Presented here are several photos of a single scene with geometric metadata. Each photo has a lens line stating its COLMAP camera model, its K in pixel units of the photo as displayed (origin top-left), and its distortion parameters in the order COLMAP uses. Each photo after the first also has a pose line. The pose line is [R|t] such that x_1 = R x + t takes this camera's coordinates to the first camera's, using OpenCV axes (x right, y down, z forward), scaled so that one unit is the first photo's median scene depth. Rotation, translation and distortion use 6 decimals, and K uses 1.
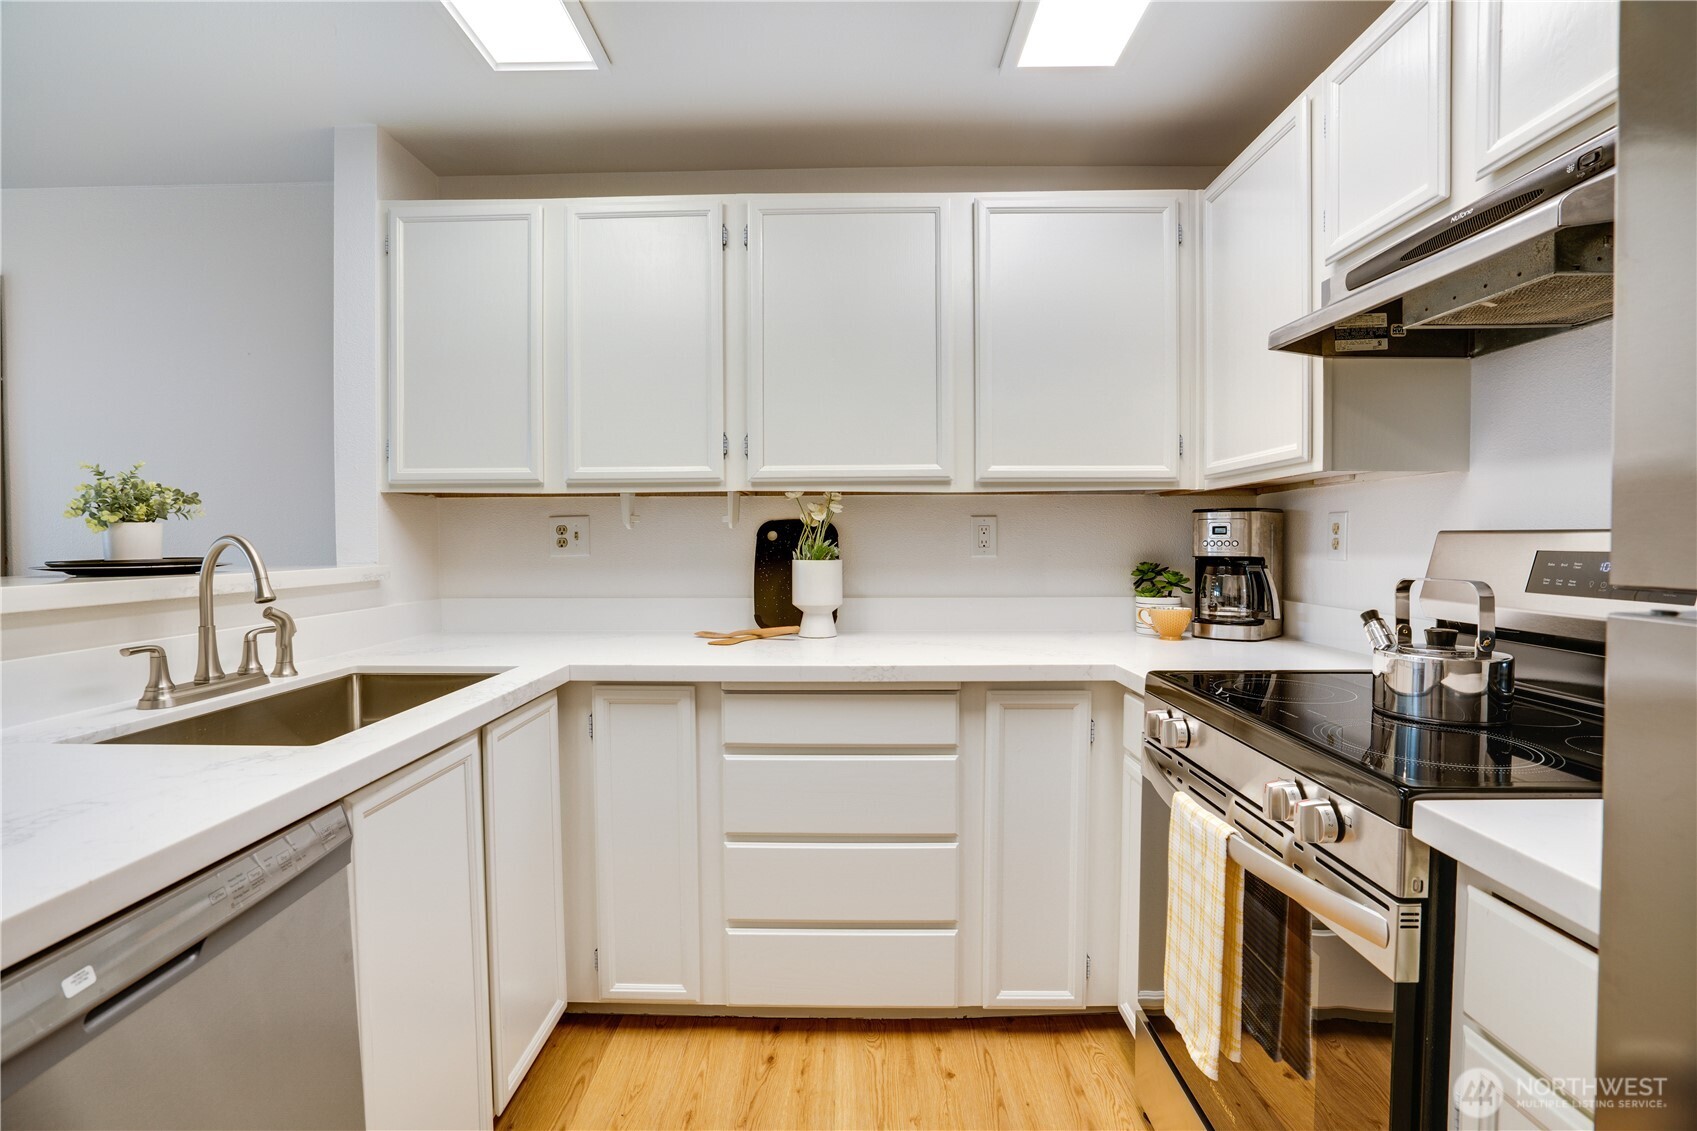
lens RADIAL K [[792.7, 0, 832.4], [0, 792.7, 551.7], [0, 0, 1]] dist [-0.052105, 0.018536]
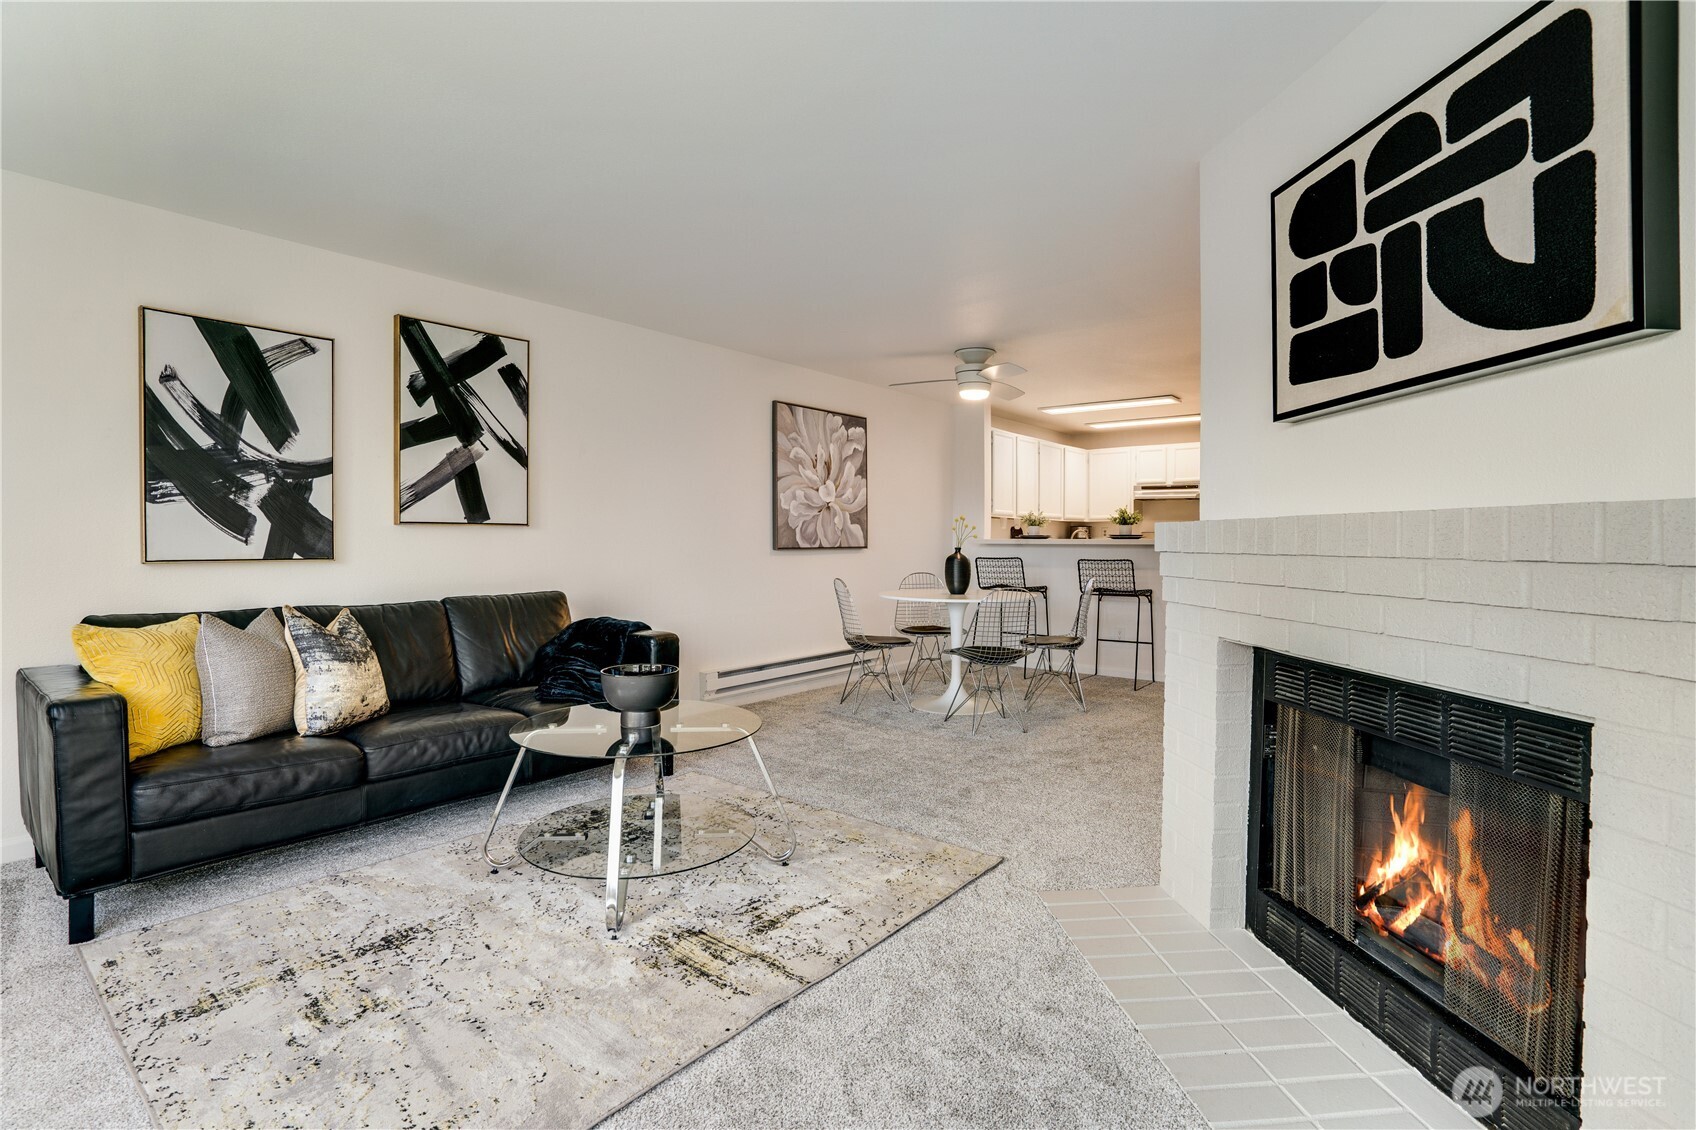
lens RADIAL K [[792.2, 0, 858.4], [0, 792.2, 548.8], [0, 0, 1]] dist [-0.052105, 0.018536]
pose [[0.600018, -0.005187, 0.799969, -4.180328], [0.008329, 0.999965, 0.000236, 0.062761], [-0.799943, 0.006521, 0.600041, -0.634982]]
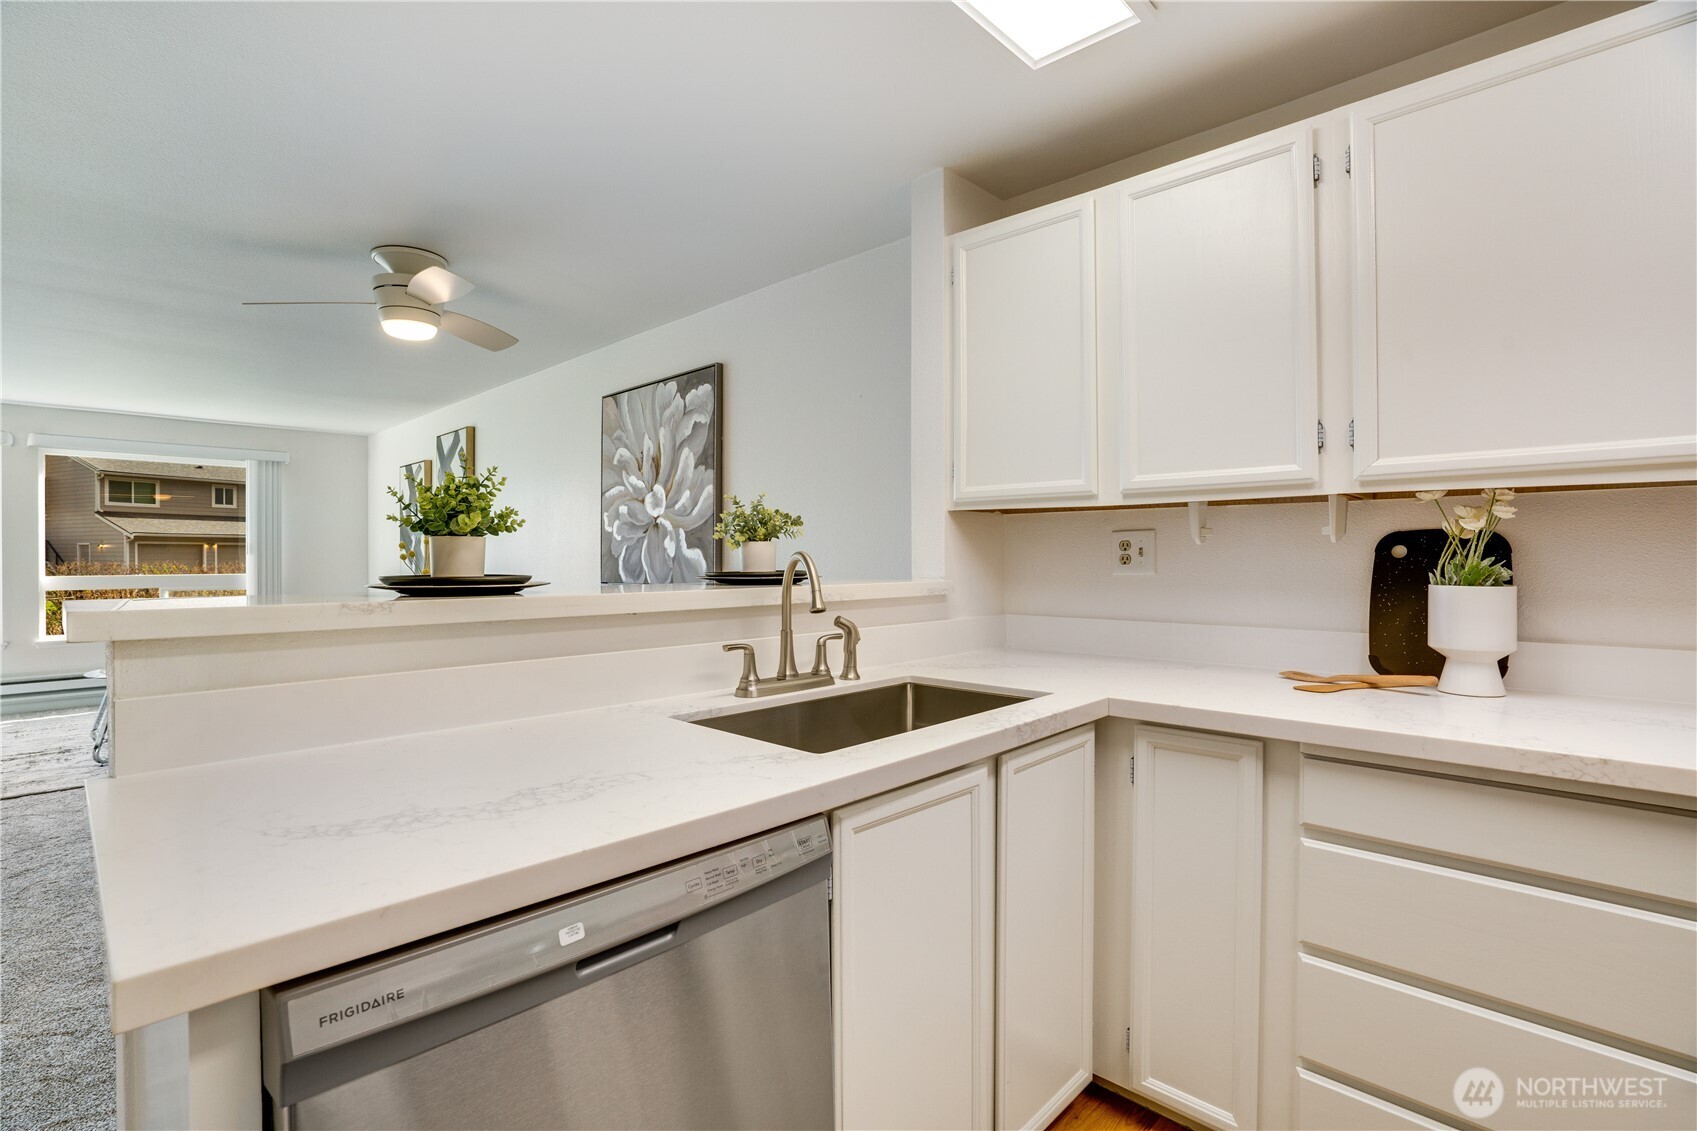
lens RADIAL K [[792.7, 0, 831.0], [0, 792.7, 556.6], [0, 0, 1]] dist [-0.052105, 0.018536]
pose [[0.730362, 0.002079, -0.683057, 0.042651], [-0.011012, 0.999901, -0.008731, -0.004096], [0.682972, 0.013899, 0.730313, 0.133637]]
